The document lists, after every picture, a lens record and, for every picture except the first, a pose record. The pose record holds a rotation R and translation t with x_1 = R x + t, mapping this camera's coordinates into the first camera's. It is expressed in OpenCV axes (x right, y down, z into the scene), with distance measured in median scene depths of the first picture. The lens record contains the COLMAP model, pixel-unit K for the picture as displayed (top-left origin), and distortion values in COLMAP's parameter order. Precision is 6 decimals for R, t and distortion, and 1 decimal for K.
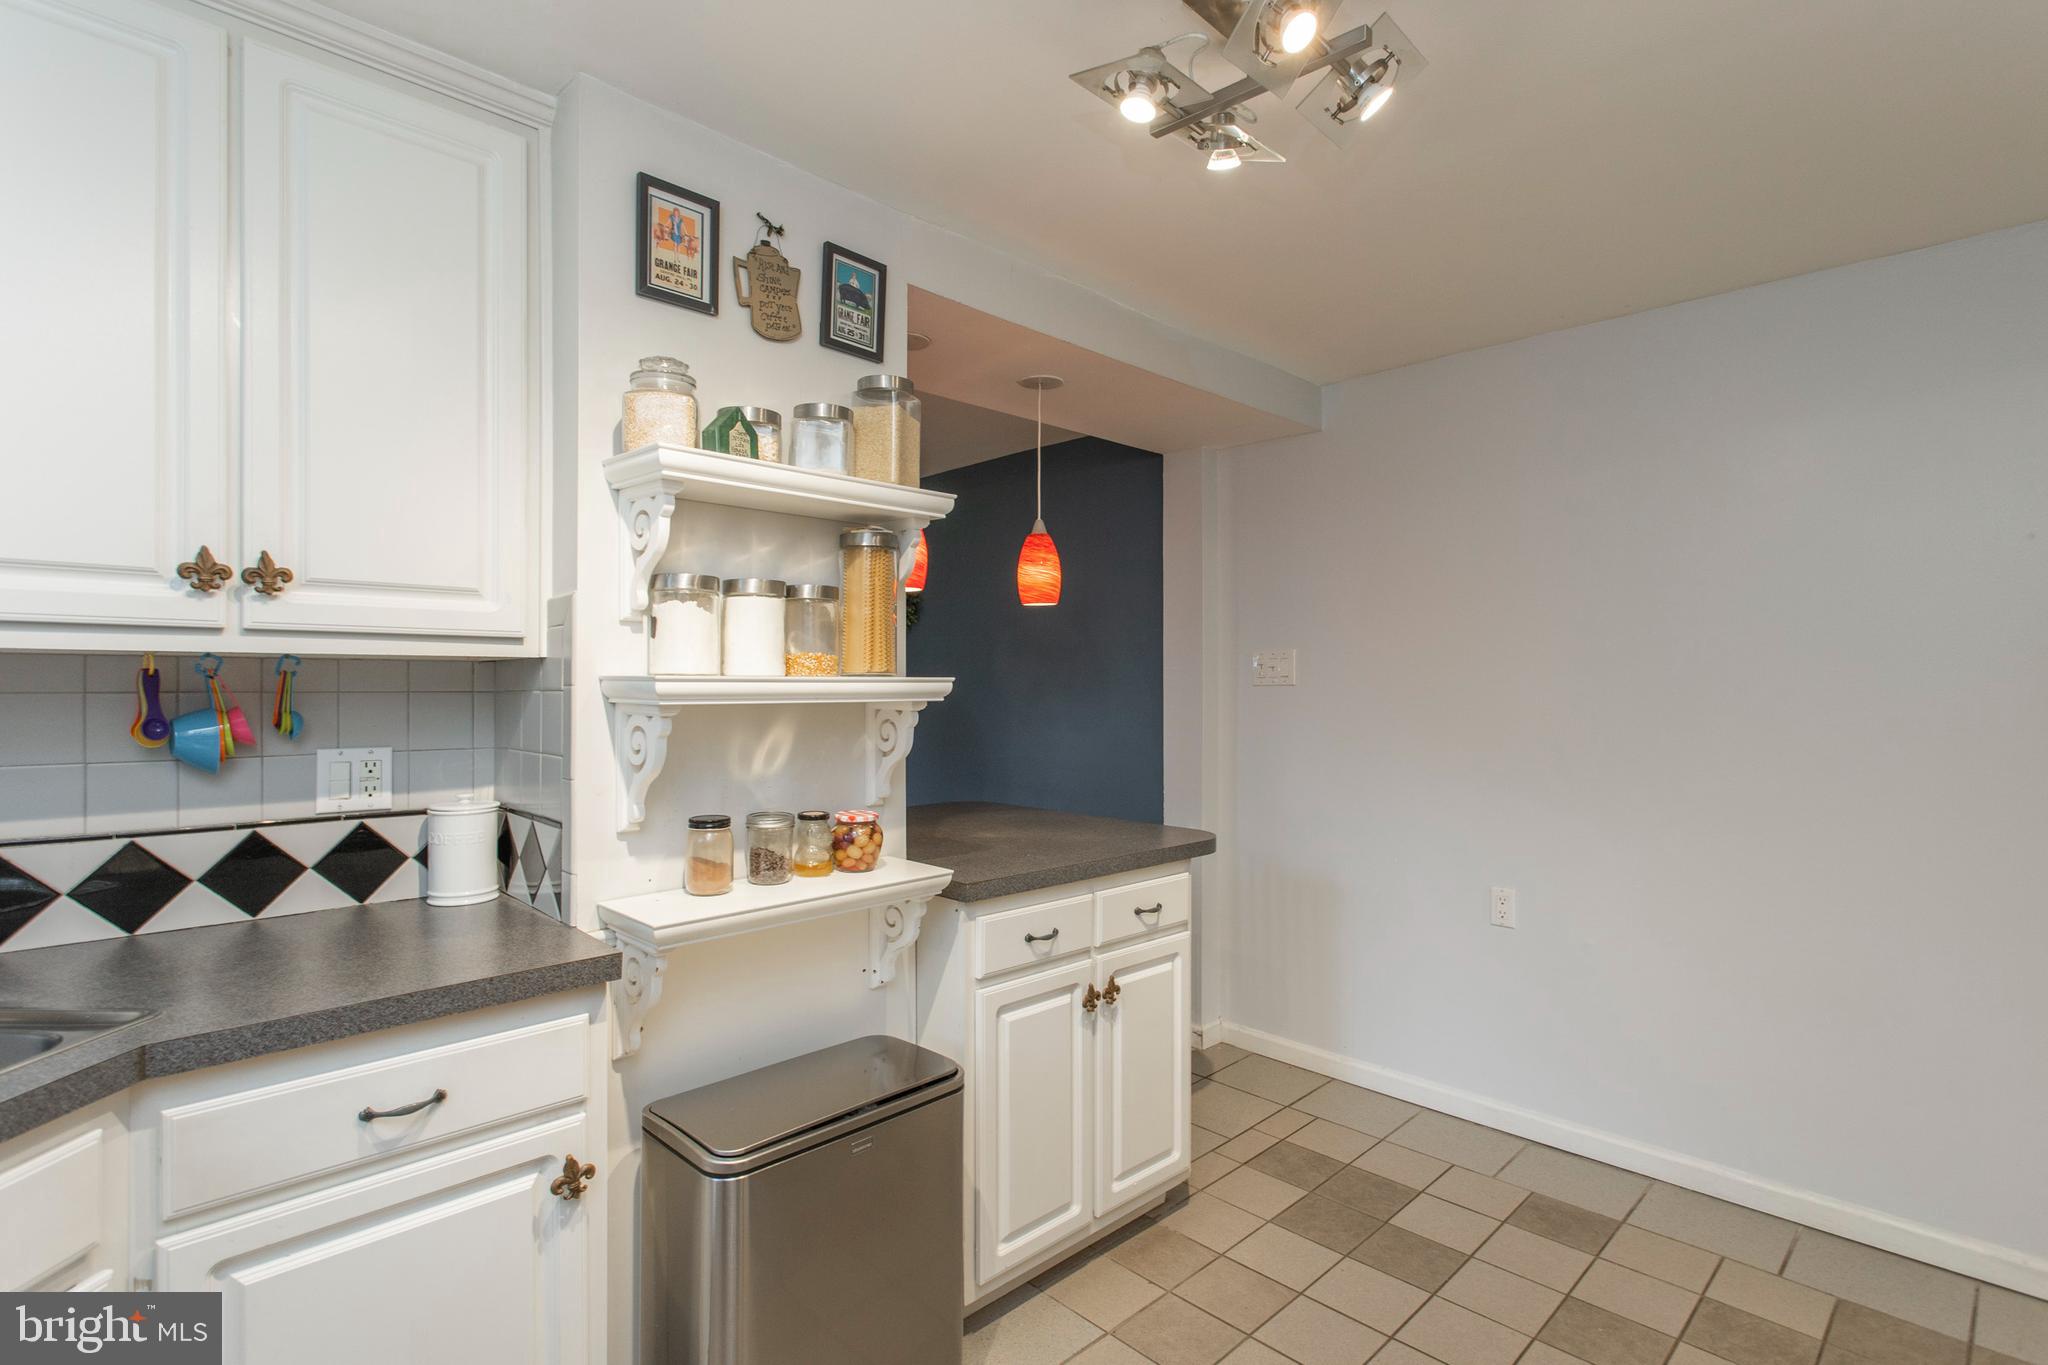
lens RADIAL K [[986.6, 0, 1032.2], [0, 986.6, 681.9], [0, 0, 1]] dist [-0.003427, 0.001676]
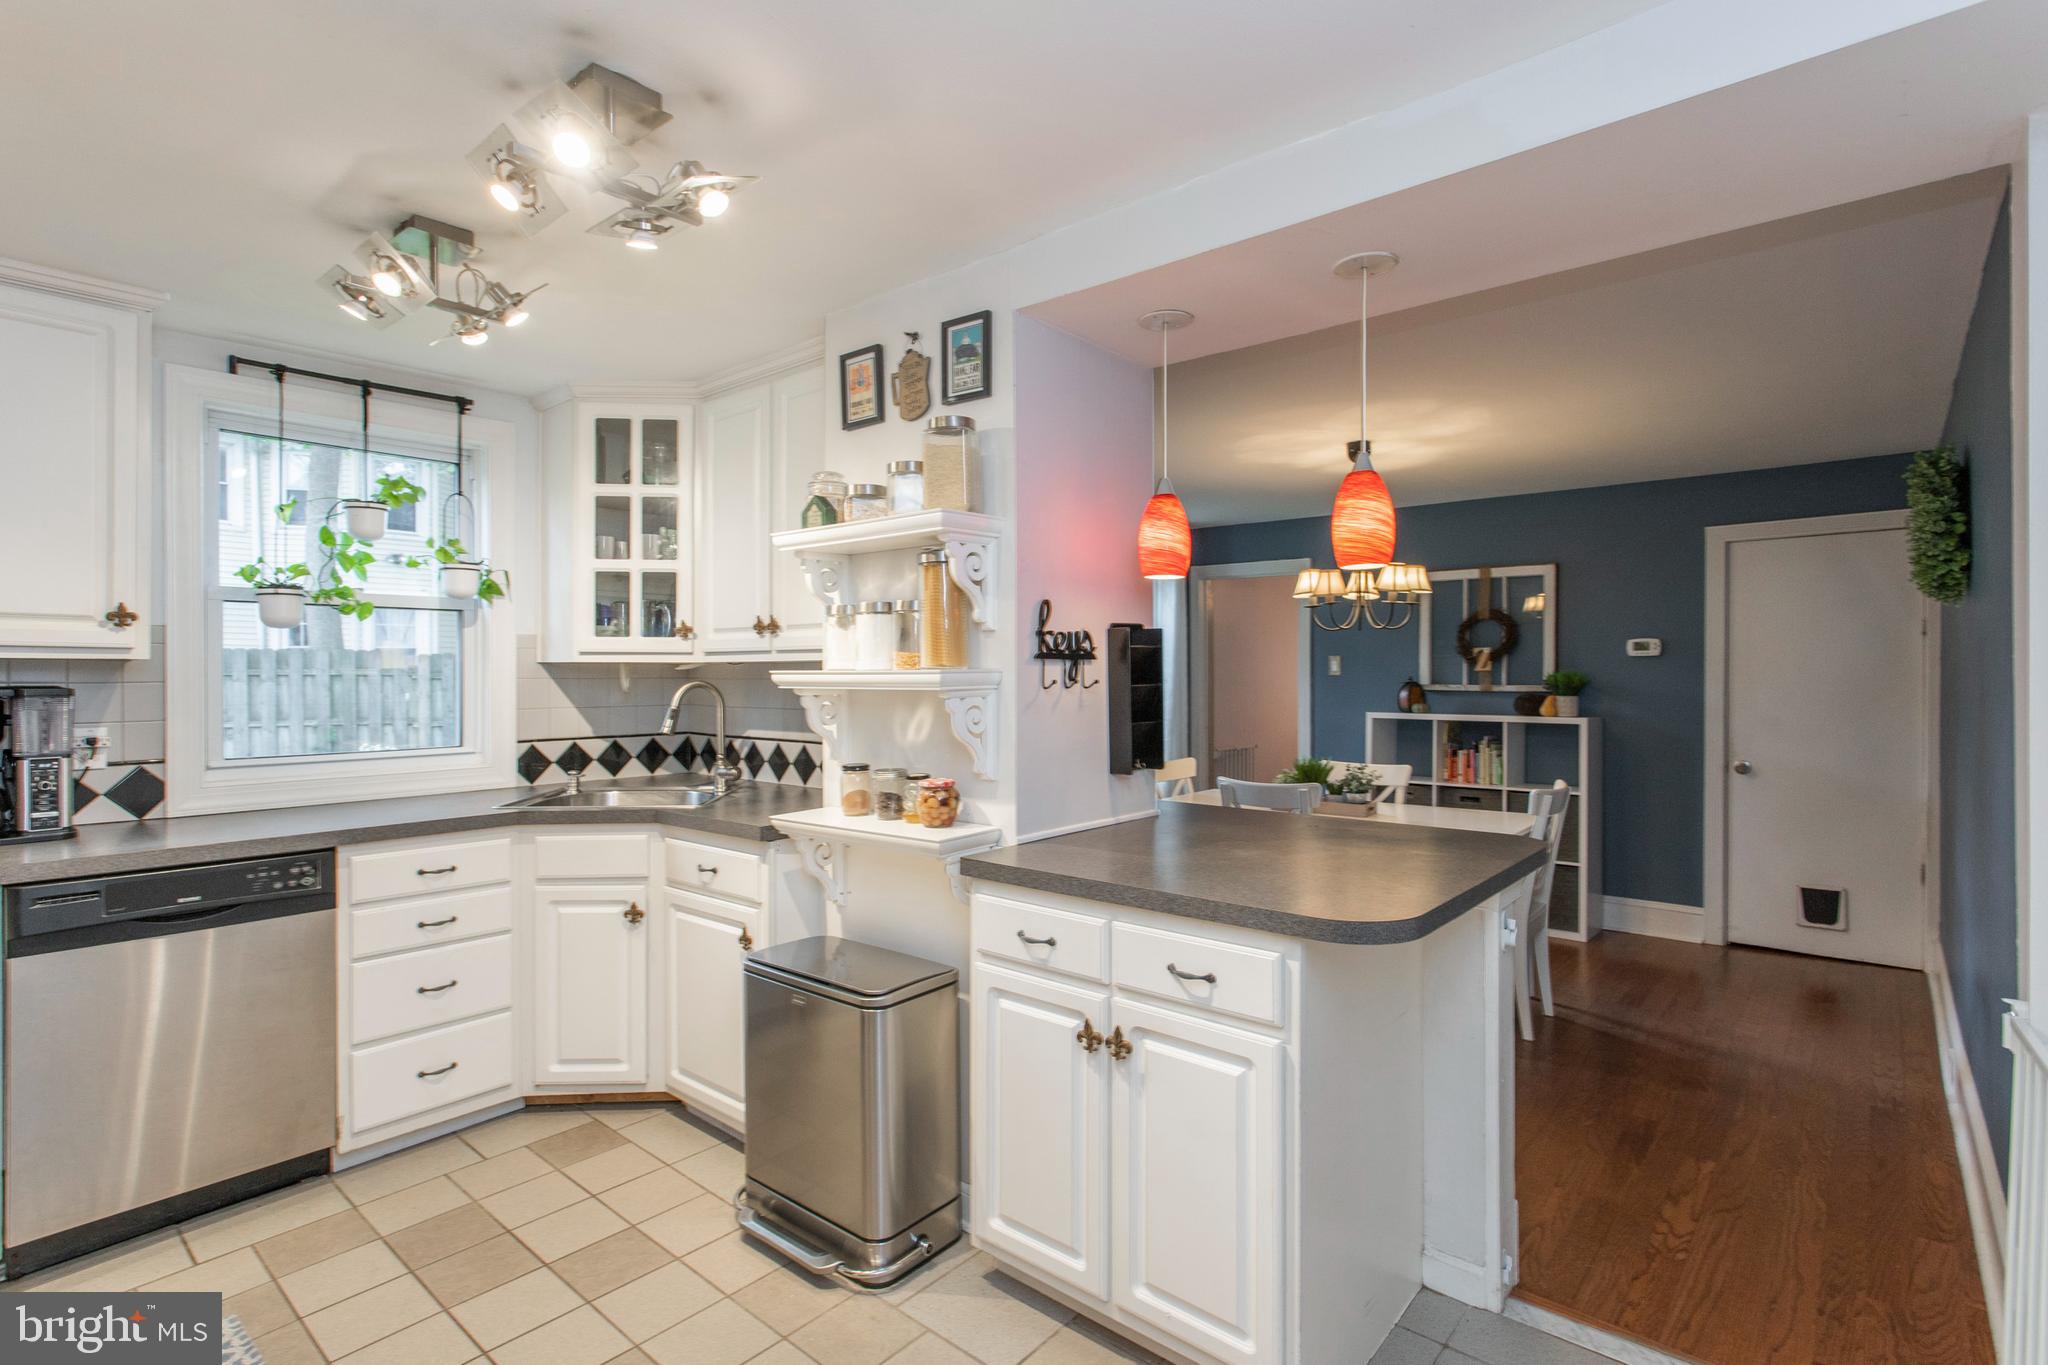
lens RADIAL K [[986.6, 0, 1020.3], [0, 986.6, 672.8], [0, 0, 1]] dist [-0.003427, 0.001676]
pose [[0.087960, -0.001087, -0.996123, 1.117584], [0.005681, 0.999984, -0.000589, 0.000456], [0.996108, -0.005607, 0.087965, 1.048245]]
